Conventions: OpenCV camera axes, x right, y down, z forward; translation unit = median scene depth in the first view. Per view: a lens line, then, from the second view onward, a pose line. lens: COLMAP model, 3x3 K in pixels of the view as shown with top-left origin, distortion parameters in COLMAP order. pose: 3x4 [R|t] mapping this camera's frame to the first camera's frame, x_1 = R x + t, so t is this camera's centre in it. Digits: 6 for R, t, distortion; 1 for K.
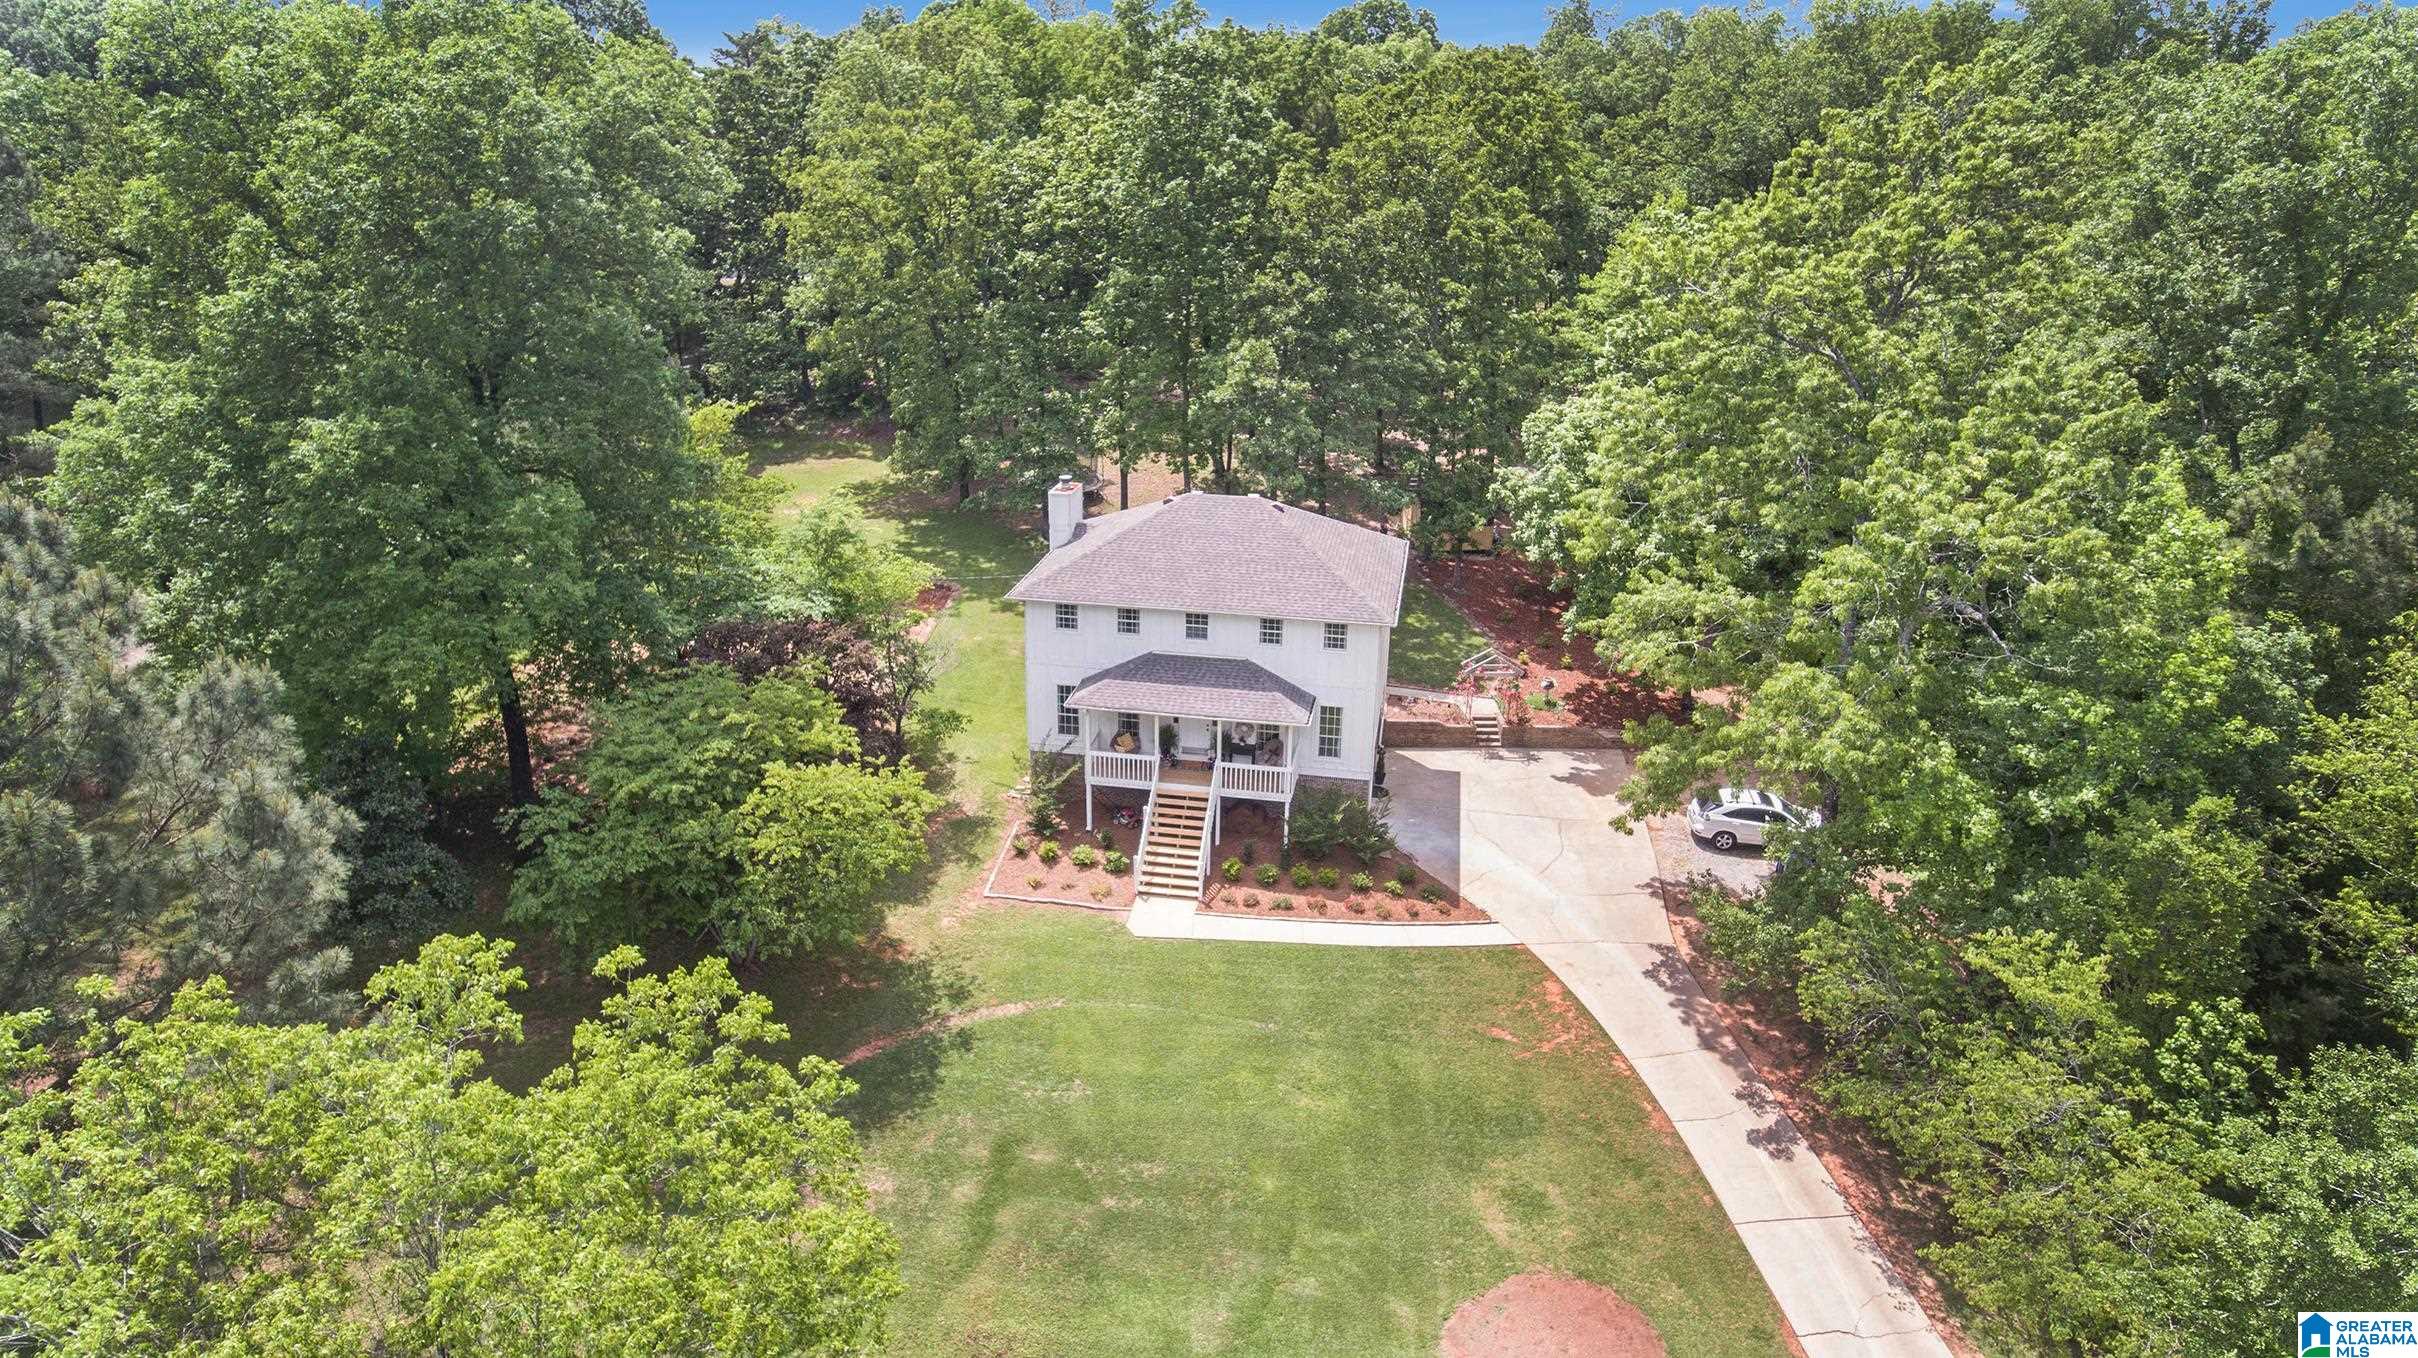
lens RADIAL K [[1373.8, 0, 1212.2], [0, 1373.8, 671.2], [0, 0, 1]] dist [-0.019235, -0.001647]
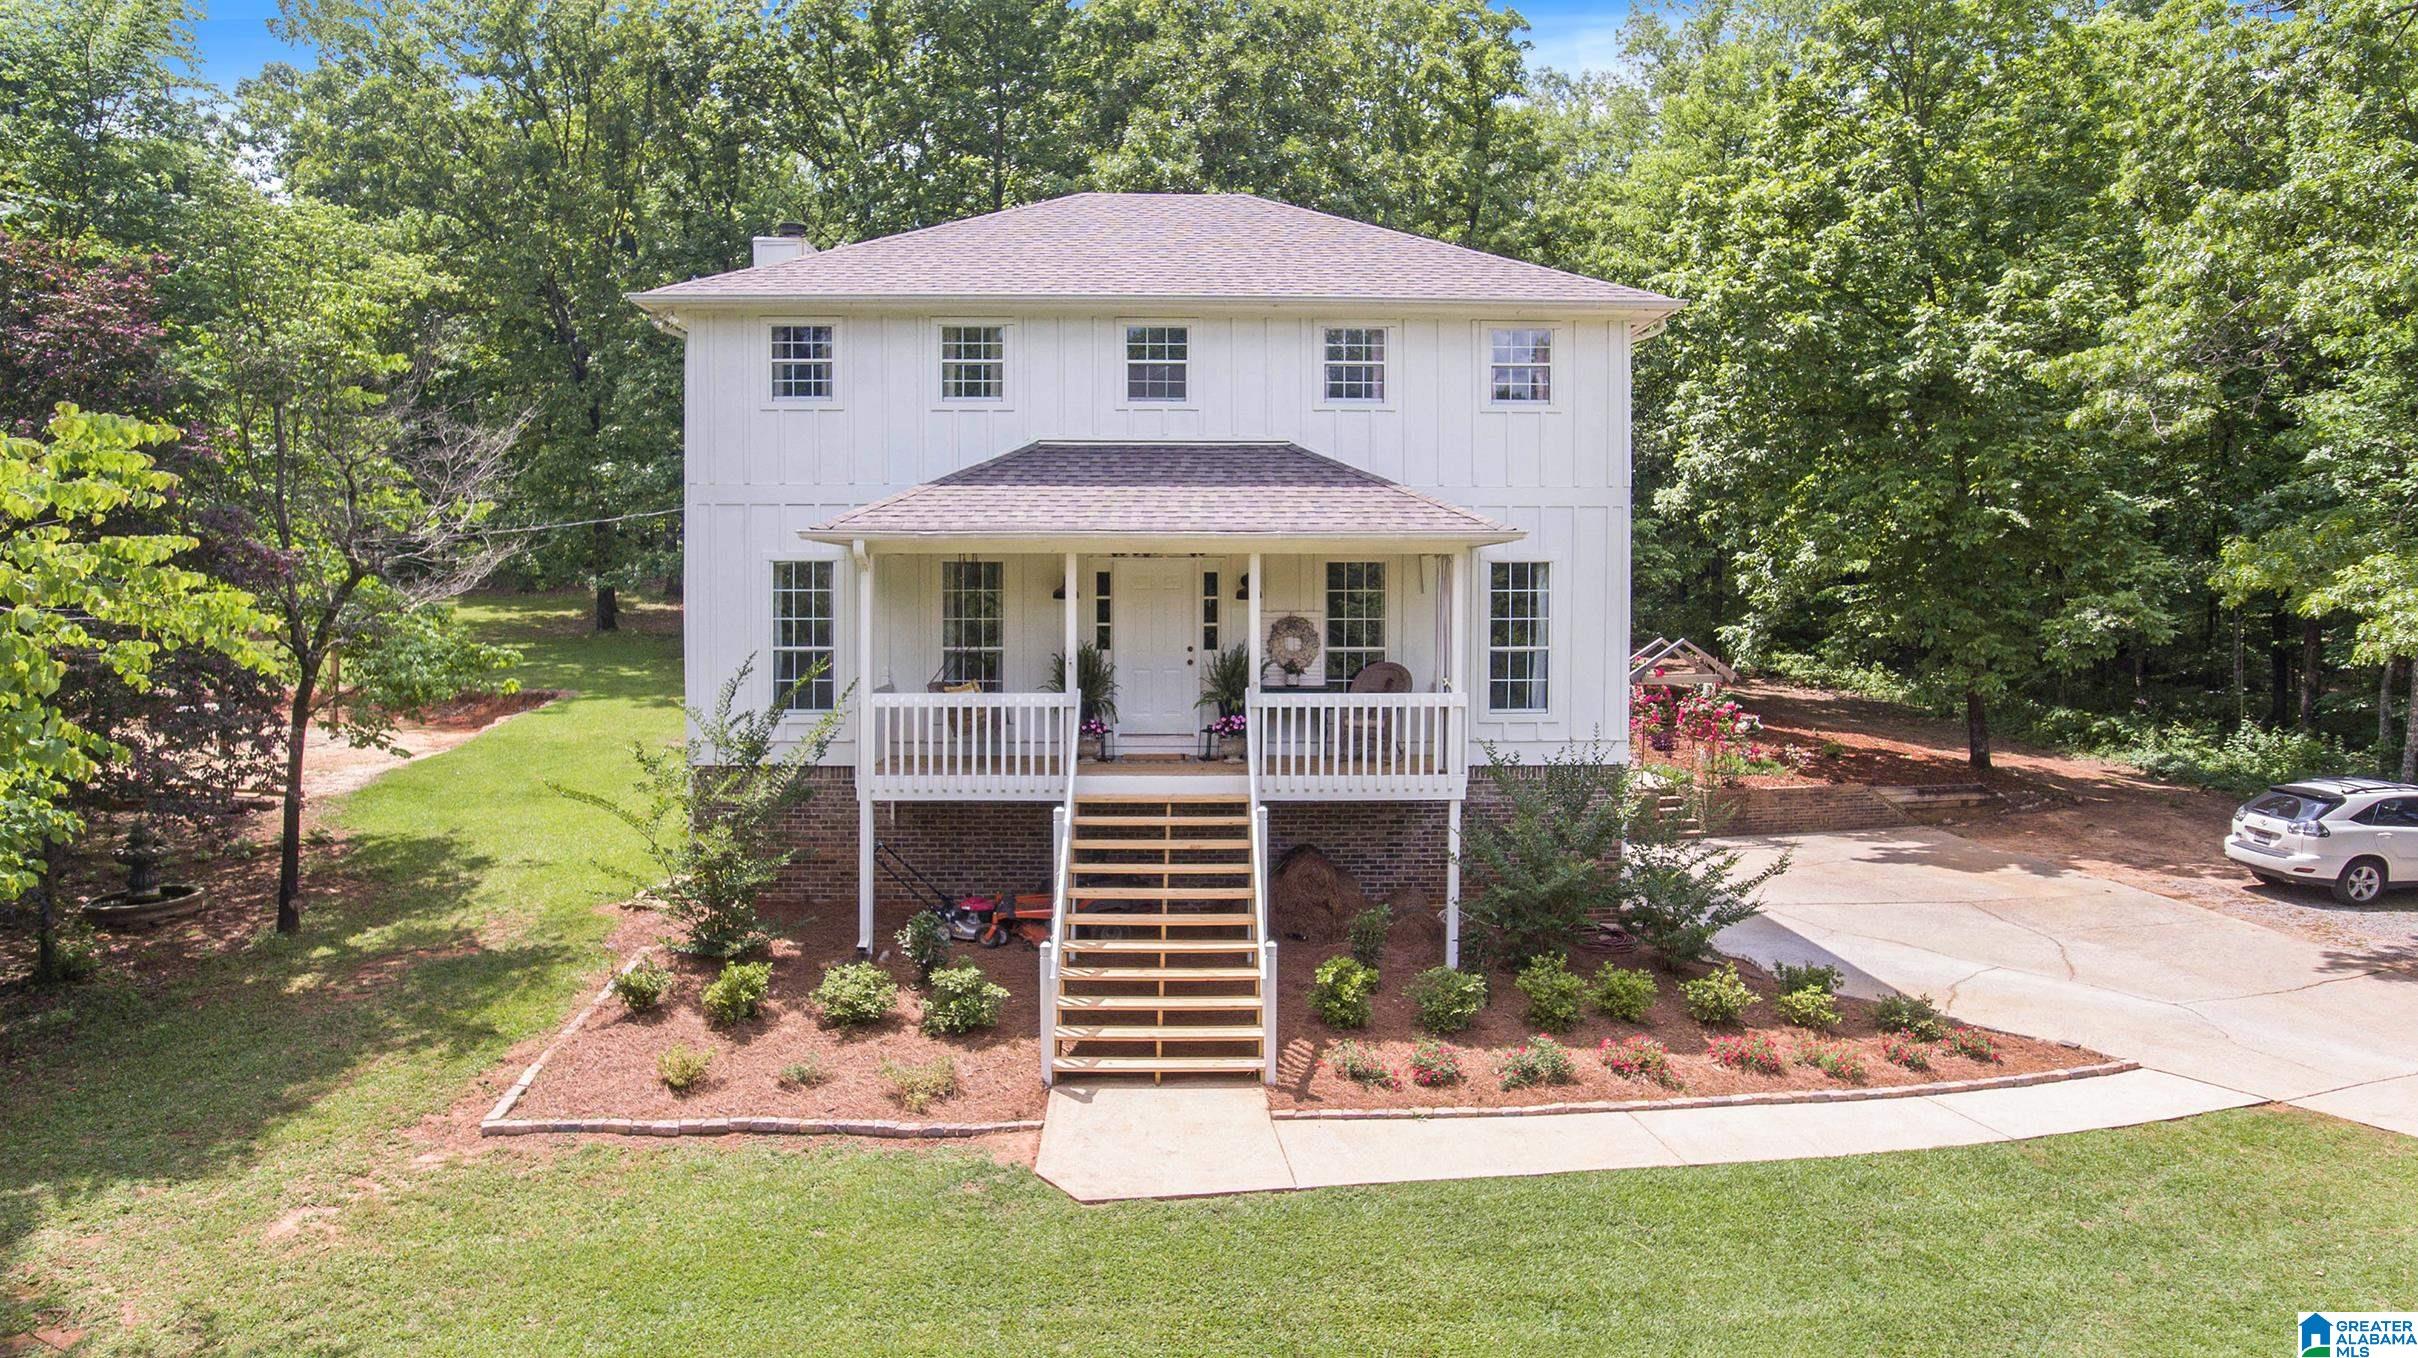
lens RADIAL K [[1373.8, 0, 1223.0], [0, 1373.8, 654.5], [0, 0, 1]] dist [-0.019235, -0.001647]
pose [[0.979178, -0.025307, 0.201420, -0.072890], [0.083327, 0.954865, -0.285111, 0.155713], [-0.185114, 0.295959, 0.937092, 0.674676]]
